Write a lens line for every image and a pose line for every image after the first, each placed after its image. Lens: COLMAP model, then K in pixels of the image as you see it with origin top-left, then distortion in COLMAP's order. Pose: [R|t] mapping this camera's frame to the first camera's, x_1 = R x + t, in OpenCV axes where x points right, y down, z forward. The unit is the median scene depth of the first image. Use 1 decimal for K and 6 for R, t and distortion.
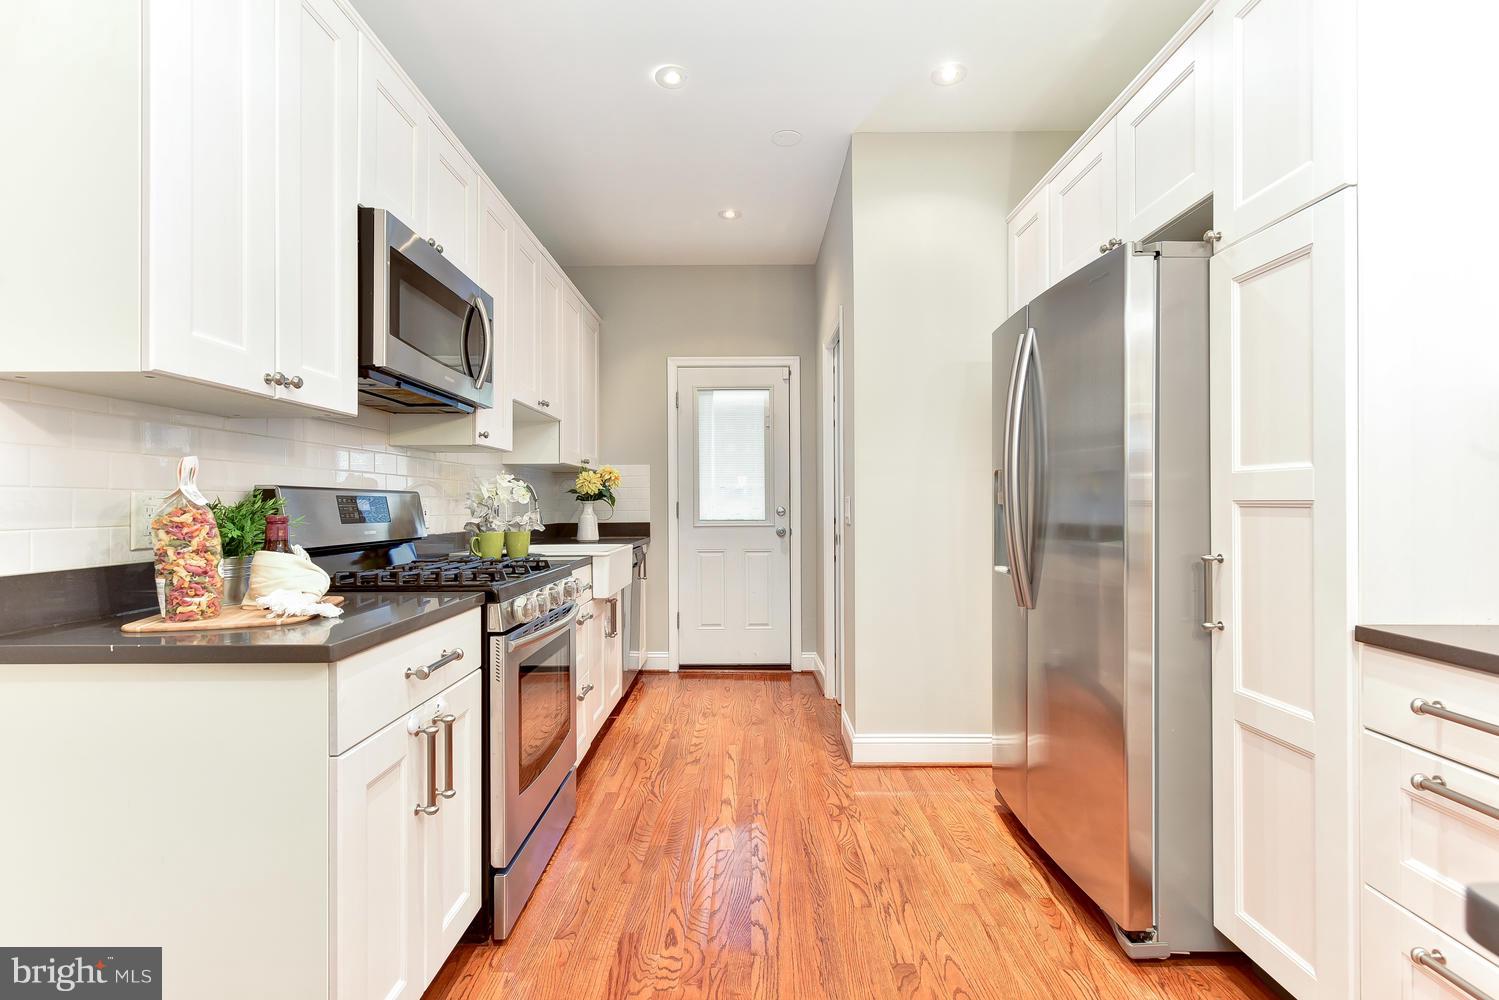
lens RADIAL K [[688.4, 0, 753.0], [0, 688.4, 499.2], [0, 0, 1]] dist [0.003637, 0.000398]
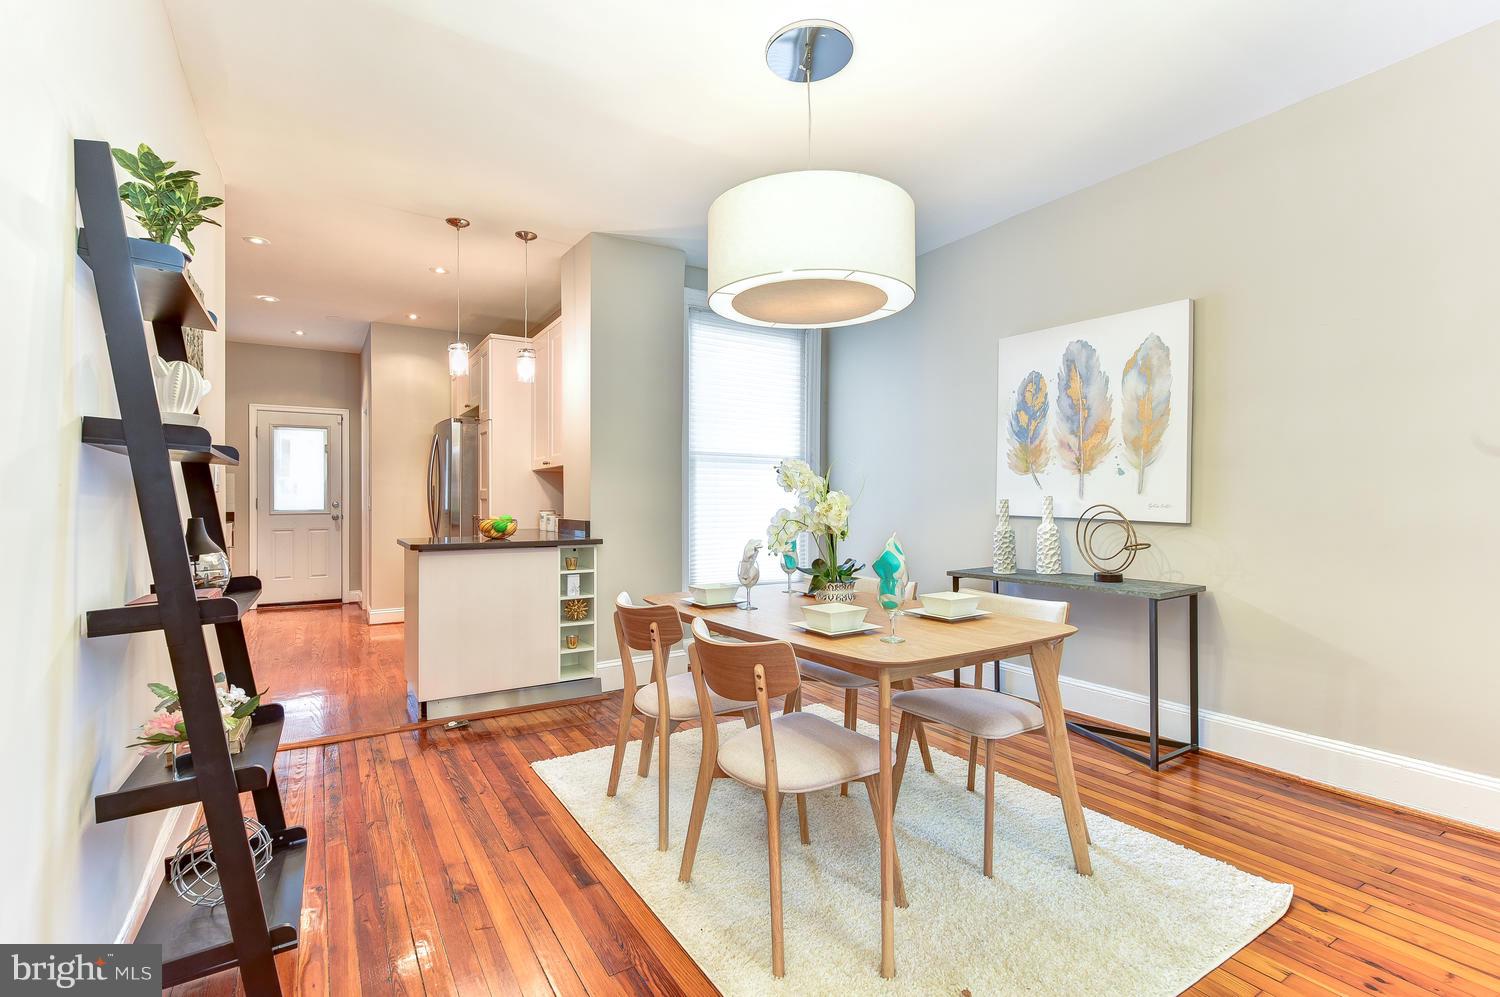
lens RADIAL K [[688.9, 0, 753.5], [0, 688.9, 497.7], [0, 0, 1]] dist [0.003637, 0.000398]
pose [[0.846060, 0.005312, 0.533062, 0.010404], [-0.007330, 0.999972, 0.001668, -0.010676], [-0.533038, -0.005318, 0.846075, -1.201860]]
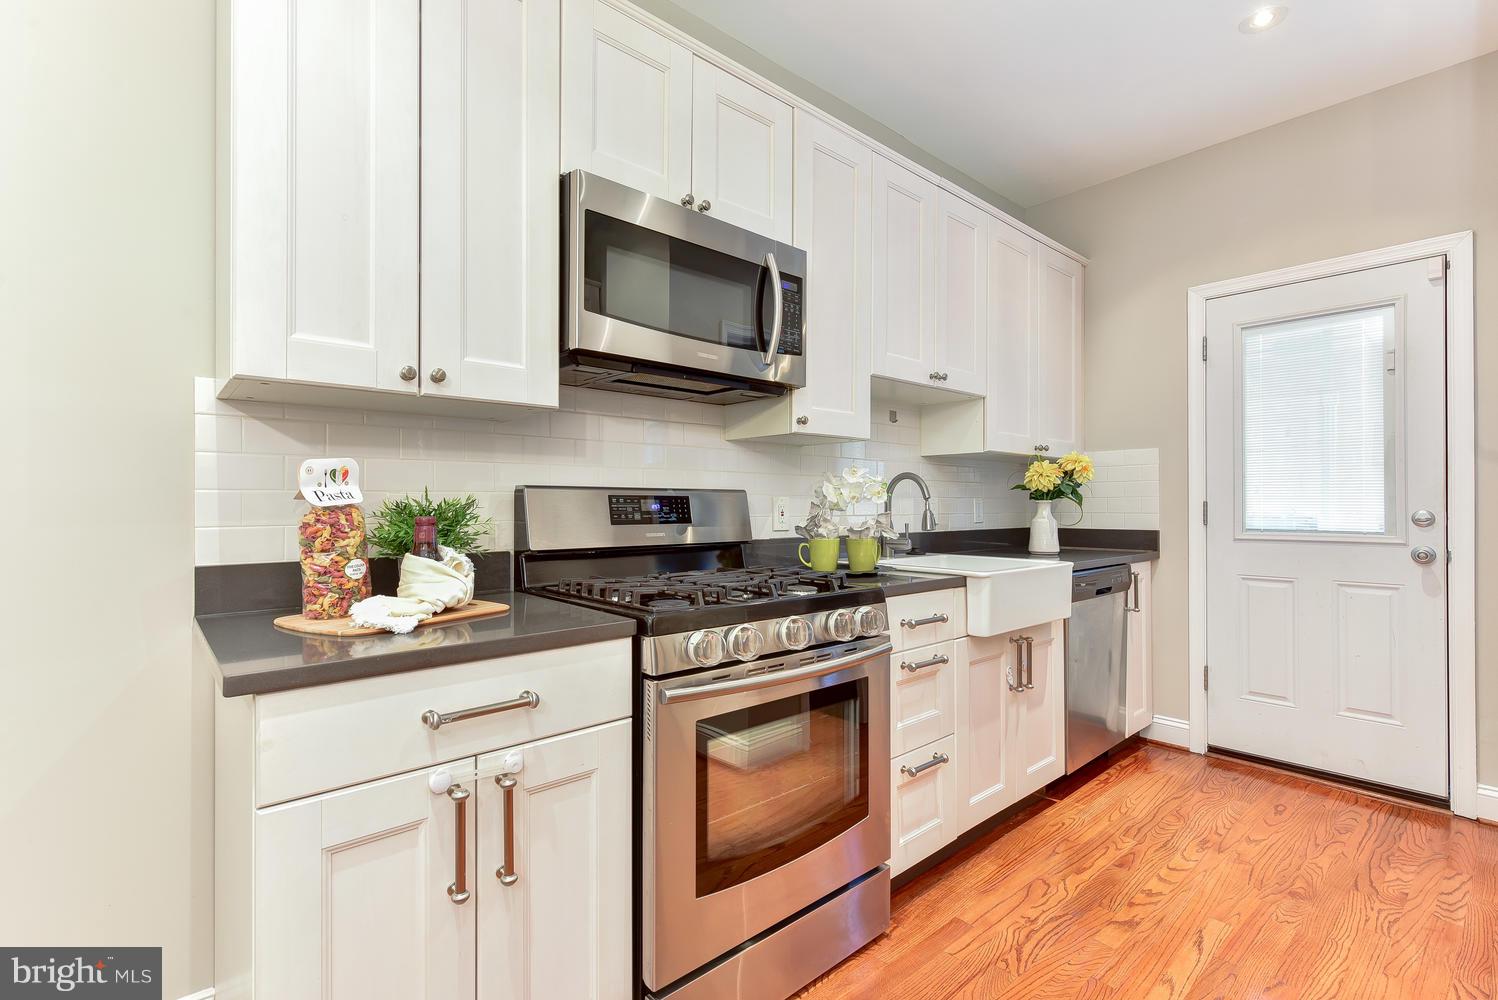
lens RADIAL K [[688.0, 0, 752.4], [0, 688.0, 499.2], [0, 0, 1]] dist [0.003637, 0.000398]
pose [[0.658601, 0.000183, -0.752493, 0.140710], [0.002404, 0.999994, 0.002347, -0.000873], [0.752489, -0.003355, 0.658596, 0.303755]]
